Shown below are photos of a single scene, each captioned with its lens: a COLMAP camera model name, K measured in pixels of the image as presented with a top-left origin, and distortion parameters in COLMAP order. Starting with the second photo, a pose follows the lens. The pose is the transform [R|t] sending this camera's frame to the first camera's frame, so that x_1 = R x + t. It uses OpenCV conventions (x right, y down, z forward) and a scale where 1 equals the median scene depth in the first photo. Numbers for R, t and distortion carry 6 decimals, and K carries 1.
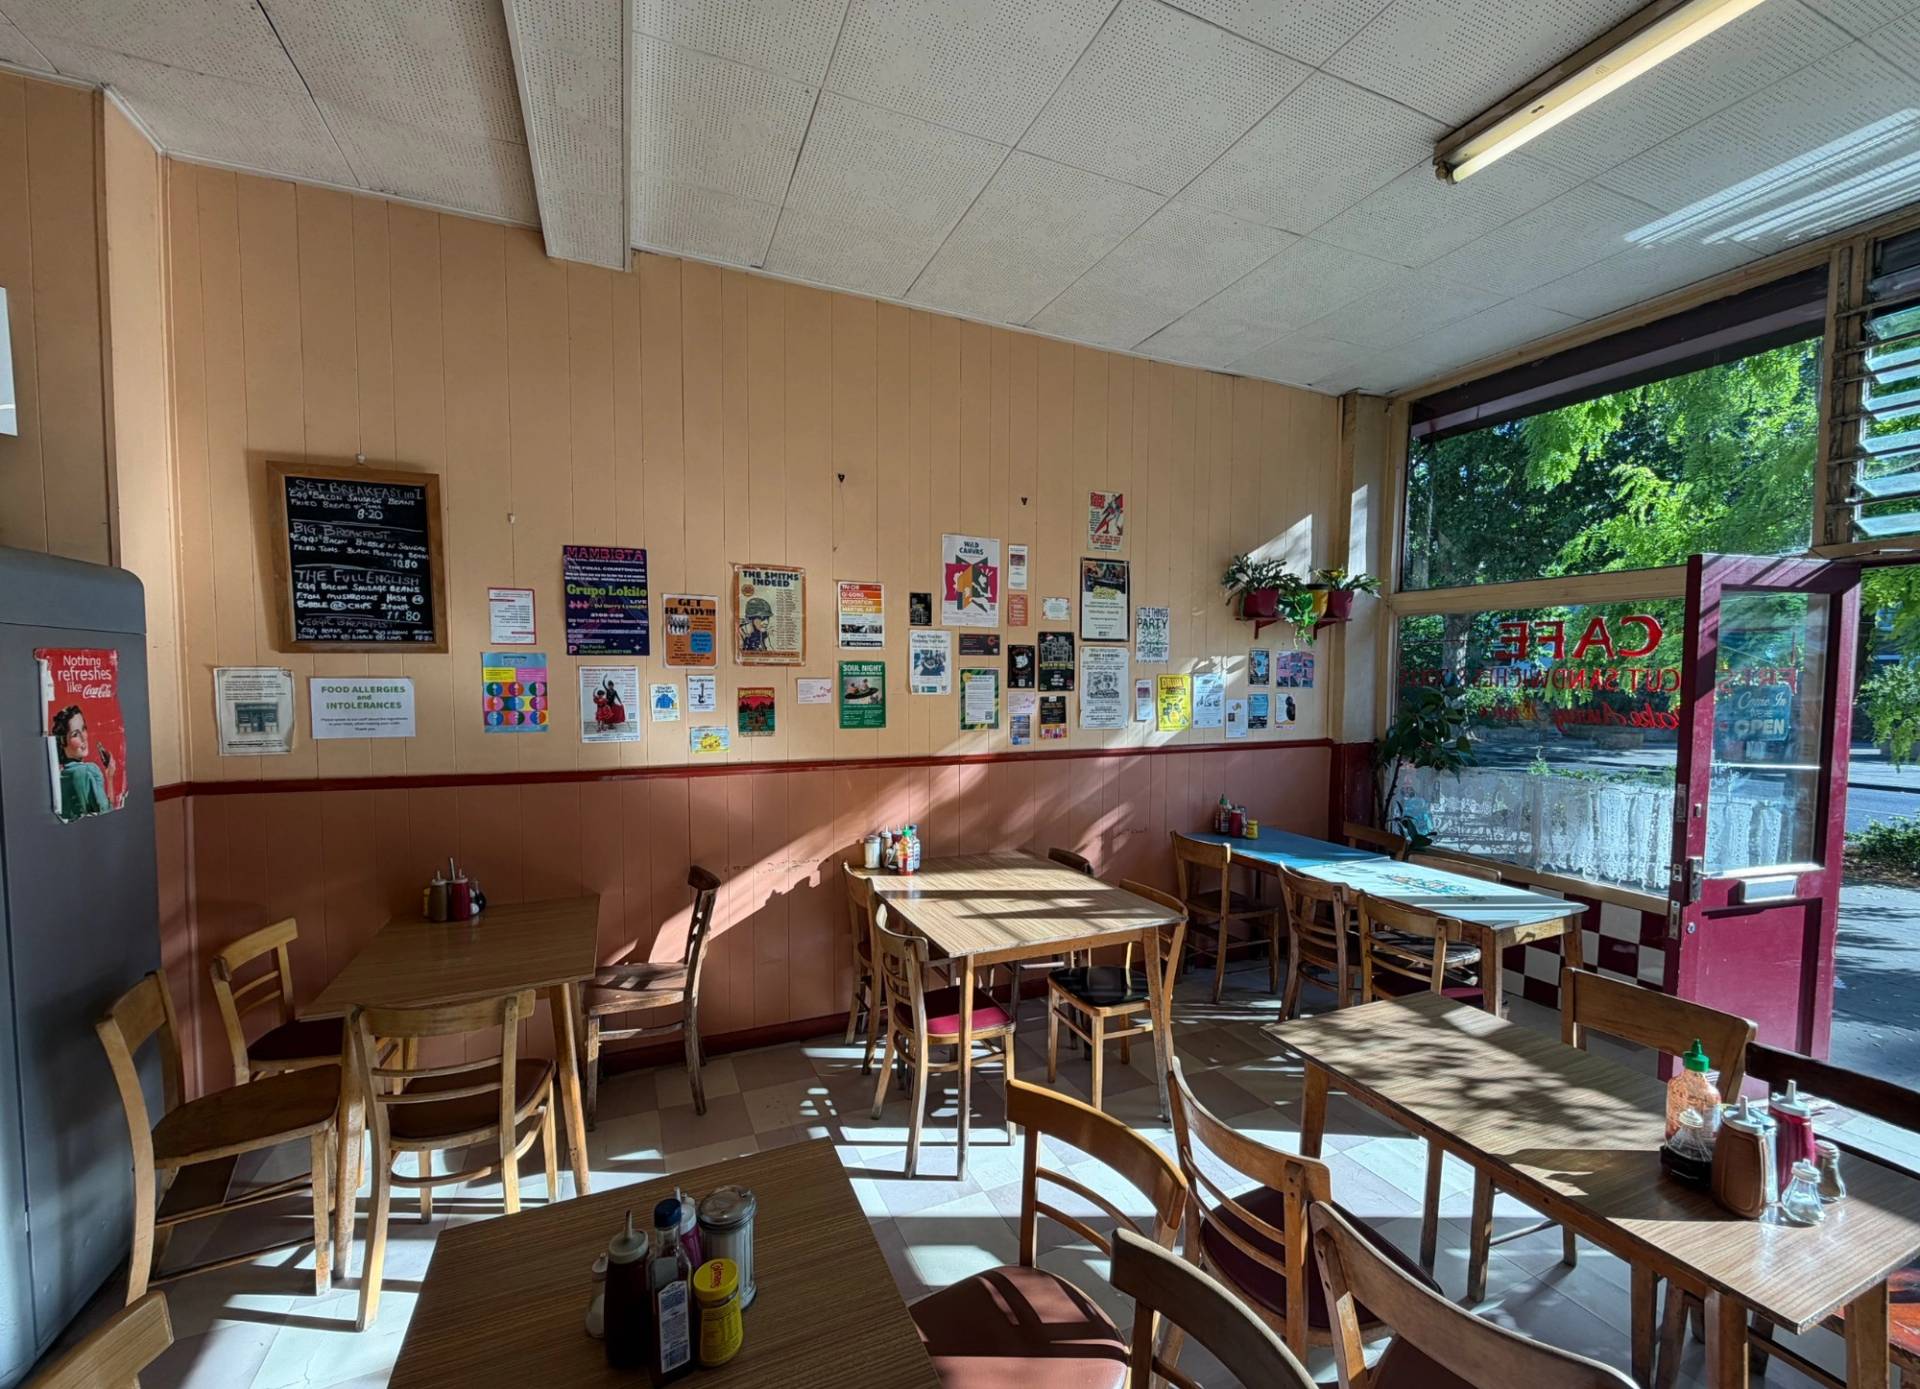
lens RADIAL K [[772.6, 0, 955.9], [0, 772.6, 719.6], [0, 0, 1]] dist [0.000517, -0.000195]
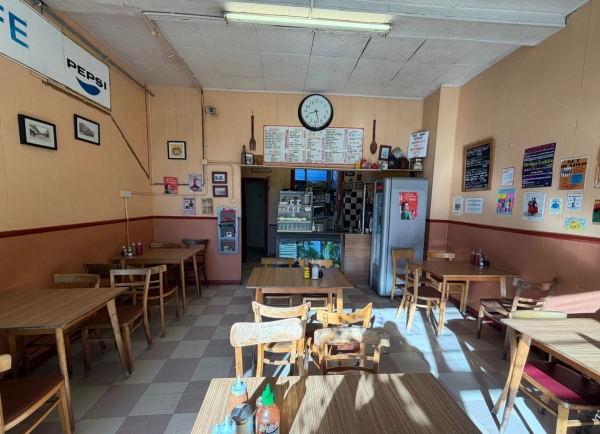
lens RADIAL K [[241.4, 0, 297.3], [0, 241.4, 226.0], [0, 0, 1]] dist [0.000517, -0.000195]
pose [[-0.341575, 0.083217, -0.936163, 0.495242], [-0.072206, 0.990805, 0.114420, 0.008911], [0.937077, 0.106679, -0.332425, 0.426269]]
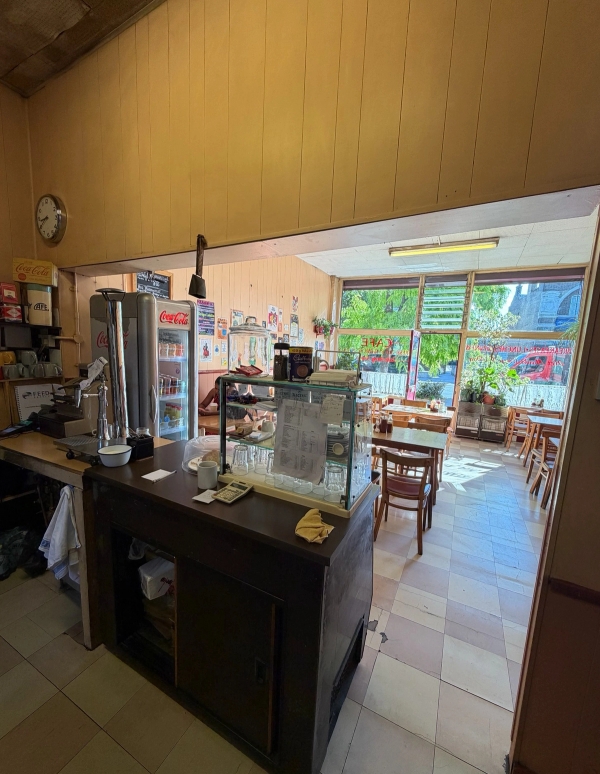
lens RADIAL K [[325.6, 0, 301.8], [0, 325.6, 398.8], [0, 0, 1]] dist [0.002902, -0.000584]
pose [[0.775034, -0.060730, 0.628995, -0.822209], [-0.009580, 0.994128, 0.107788, 0.025733], [-0.631847, -0.089565, 0.769901, -0.269790]]
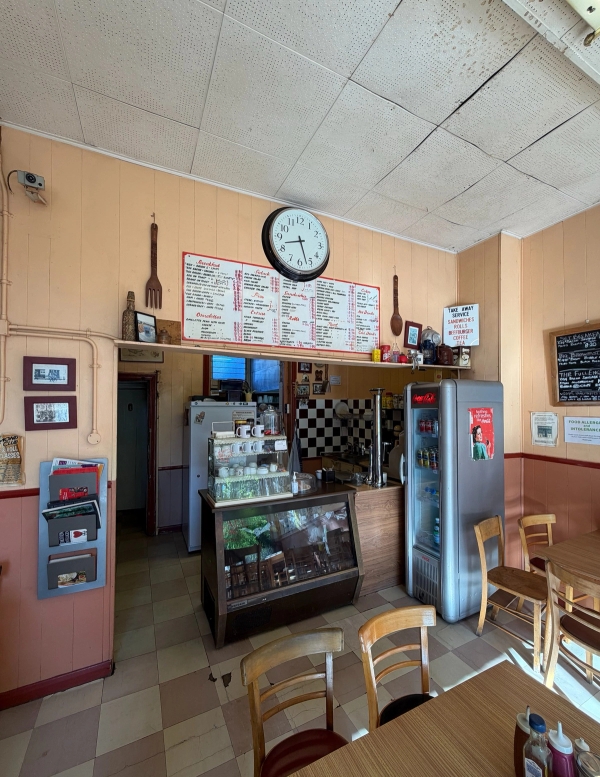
lens RADIAL K [[324.4, 0, 296.0], [0, 324.4, 397.6], [0, 0, 1]] dist [0.001538, -0.001318]
pose [[0.041421, -0.027609, -0.998760, 0.104993], [-0.055167, 0.998030, -0.029876, -0.026128], [0.997618, 0.056336, 0.039817, 0.082852]]
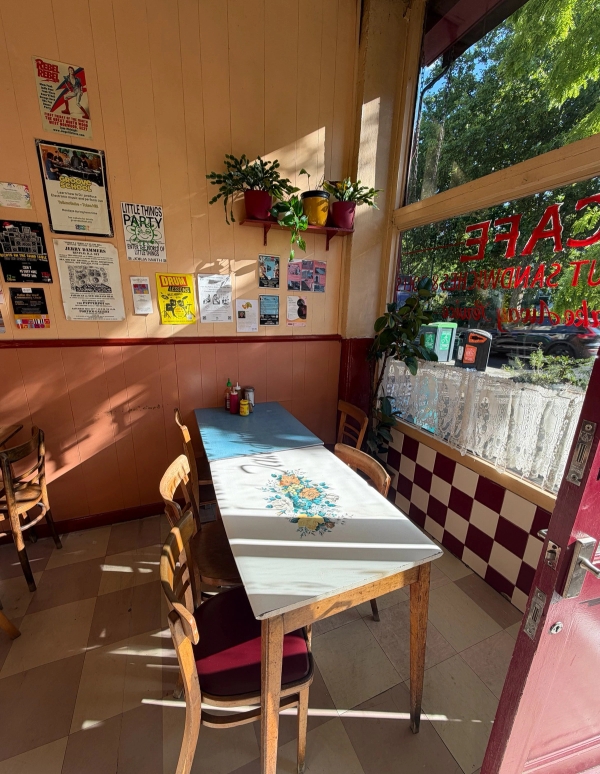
lens RADIAL K [[325.6, 0, 298.8], [0, 325.6, 398.1], [0, 0, 1]] dist [0.002902, -0.000584]
pose [[0.999666, 0.022839, -0.012071, 0.522824], [-0.019594, 0.974886, 0.221842, 0.011382], [0.016834, -0.221531, 0.975008, 0.549097]]
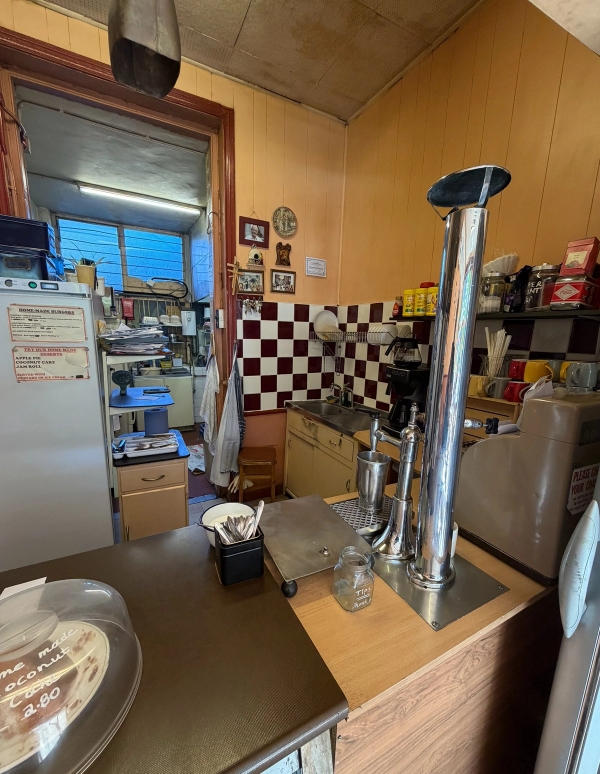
lens RADIAL K [[325.6, 0, 297.7], [0, 325.6, 396.9], [0, 0, 1]] dist [0.002902, -0.000584]
pose [[0.067997, 0.187860, -0.979839, -0.523832], [-0.078537, 0.980073, 0.182454, 0.005715], [0.994590, 0.064548, 0.081396, 0.224793]]
